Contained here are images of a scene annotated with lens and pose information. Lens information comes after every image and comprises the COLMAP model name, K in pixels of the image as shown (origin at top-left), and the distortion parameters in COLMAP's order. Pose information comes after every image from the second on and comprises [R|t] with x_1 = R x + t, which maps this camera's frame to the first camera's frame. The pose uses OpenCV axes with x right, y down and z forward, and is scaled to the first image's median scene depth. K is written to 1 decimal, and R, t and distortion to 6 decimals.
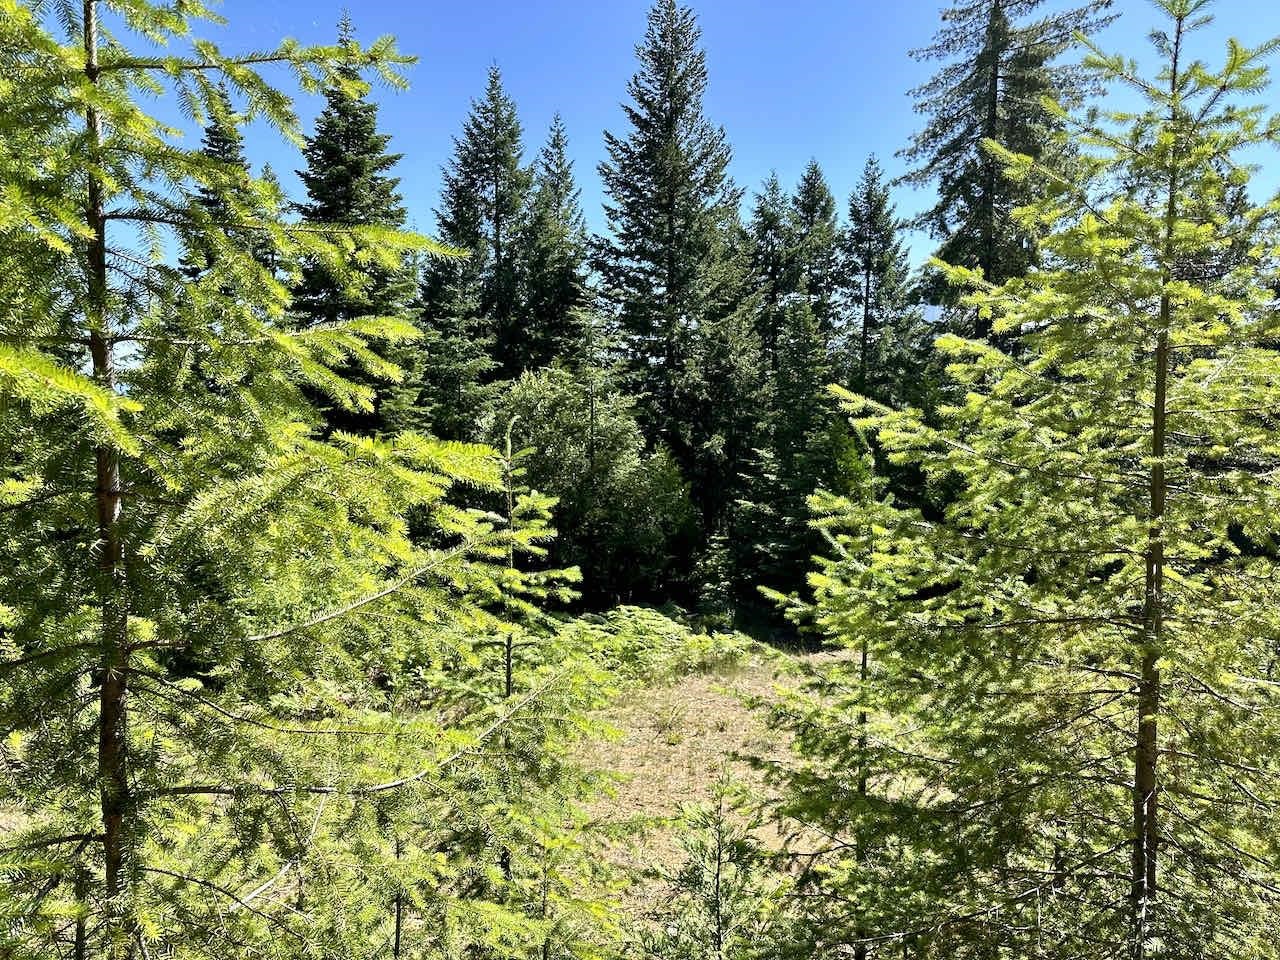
lens RADIAL K [[915.2, 0, 644.9], [0, 915.2, 481.2], [0, 0, 1]] dist [0.091108, -0.114906]
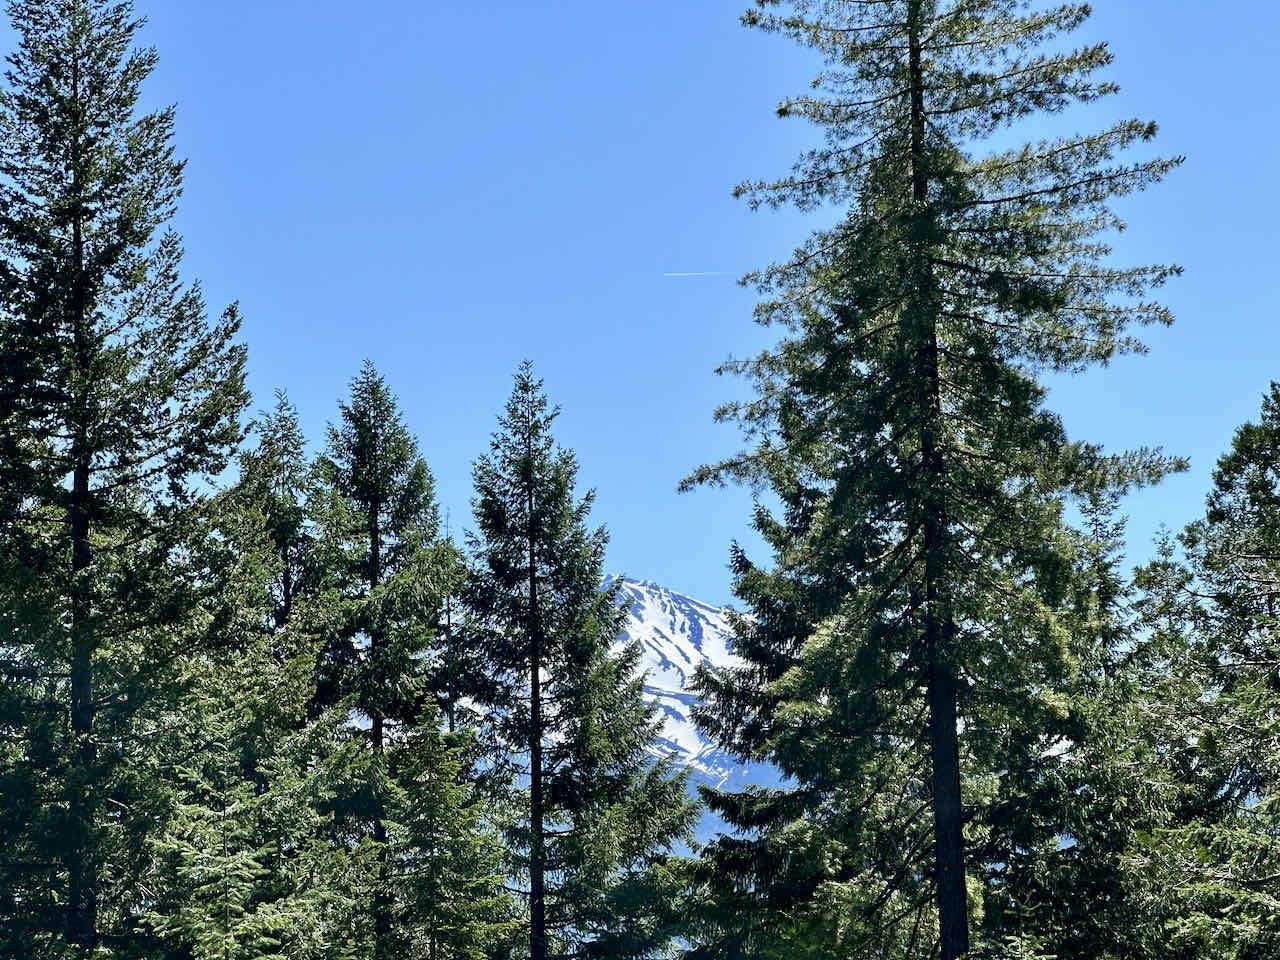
lens RADIAL K [[2960.5, 0, 638.3], [0, 2960.5, 449.6], [0, 0, 1]] dist [-0.059518, 3.420295]
pose [[0.909260, 0.030304, 0.415123, -0.226105], [0.076105, 0.968429, -0.237390, -0.021073], [-0.409211, 0.247442, 0.878248, -0.098974]]
